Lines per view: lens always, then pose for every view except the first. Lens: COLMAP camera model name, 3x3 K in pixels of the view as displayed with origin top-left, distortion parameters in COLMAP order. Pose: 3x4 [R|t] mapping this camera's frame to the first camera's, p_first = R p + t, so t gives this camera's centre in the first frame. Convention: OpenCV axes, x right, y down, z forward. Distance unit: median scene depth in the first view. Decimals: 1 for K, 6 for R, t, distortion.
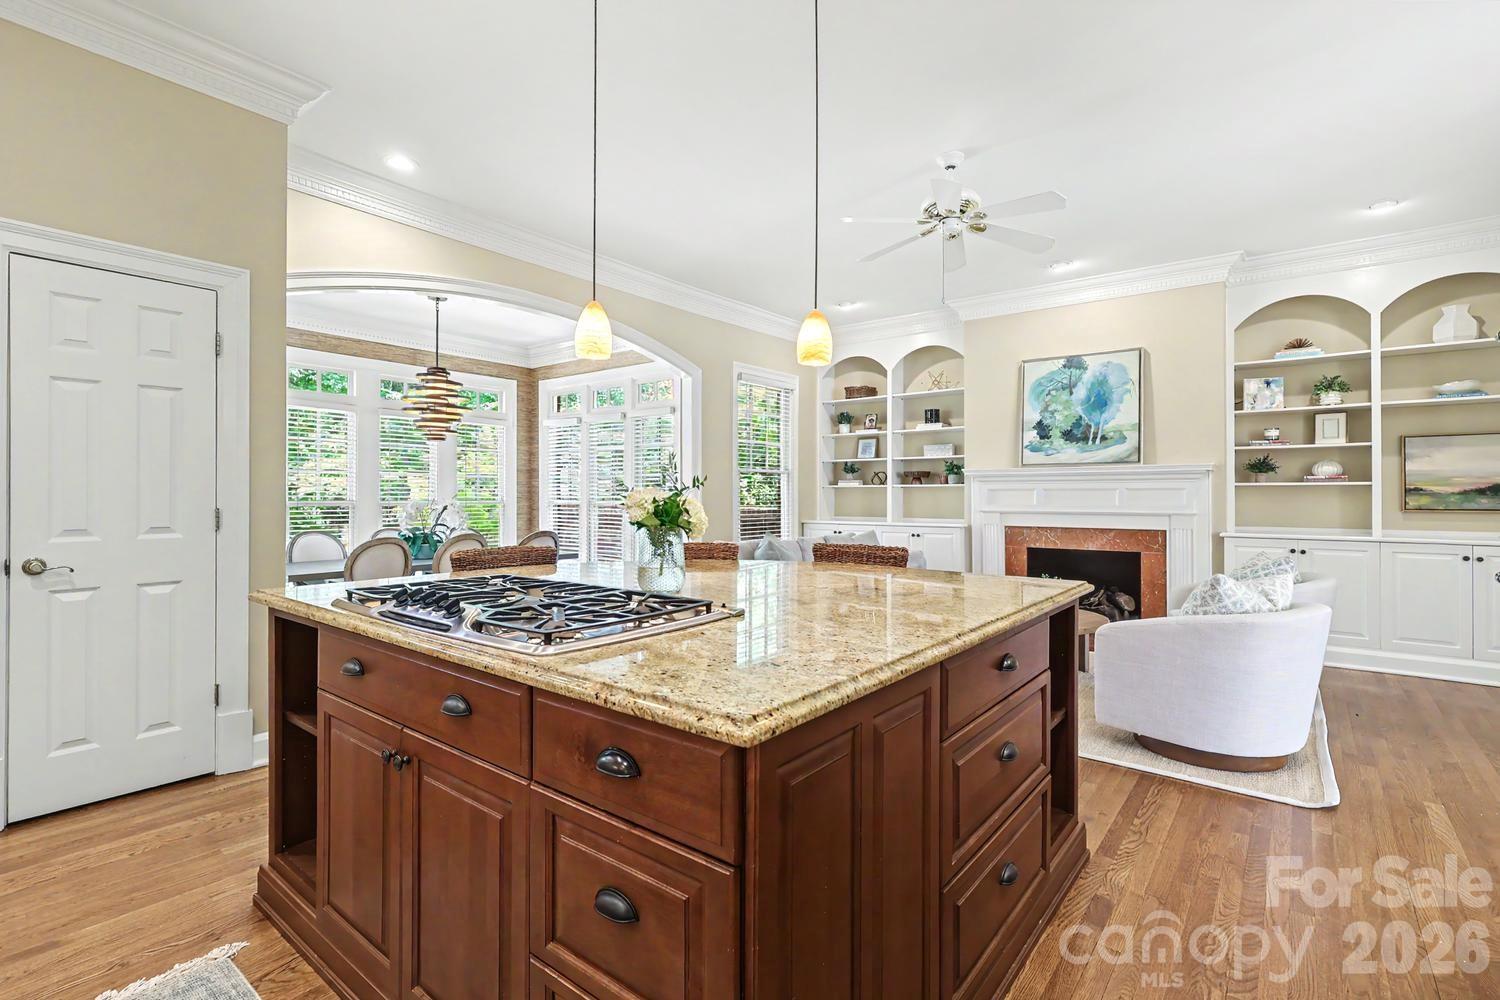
lens RADIAL K [[702.7, 0, 747.6], [0, 702.7, 493.8], [0, 0, 1]] dist [0.000786, 0.000236]
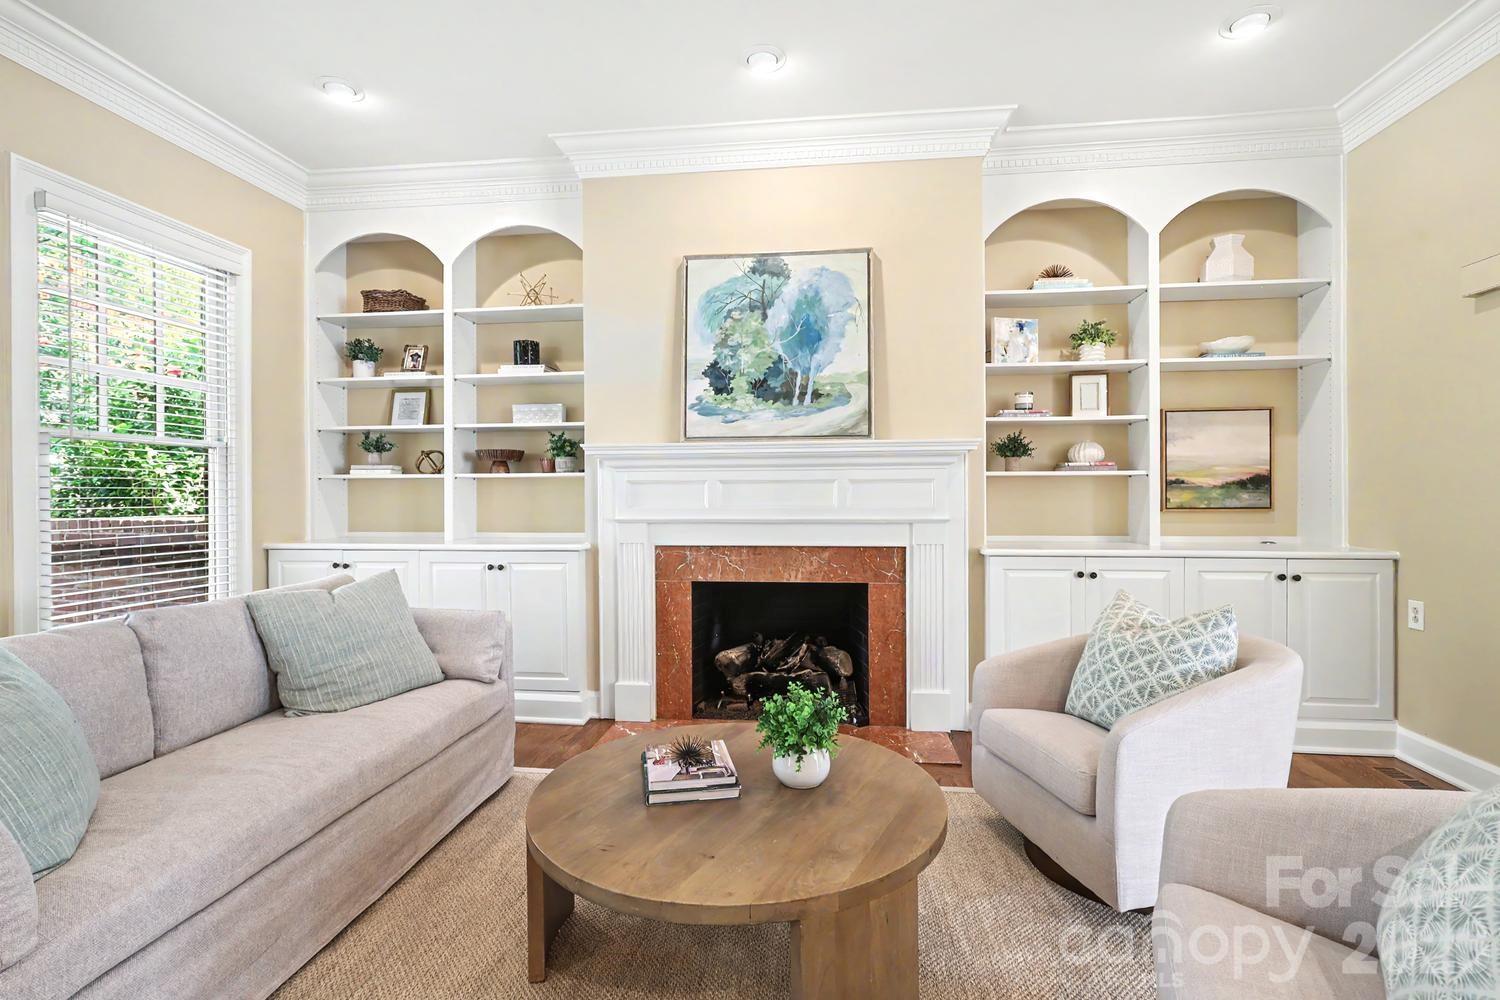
lens RADIAL K [[702.7, 0, 747.6], [0, 702.7, 493.8], [0, 0, 1]] dist [0.000786, 0.000236]
pose [[0.854542, -0.005861, 0.519349, 0.142969], [0.003627, 0.999979, 0.005318, 0.001151], [-0.519370, -0.002661, 0.854546, 0.505467]]
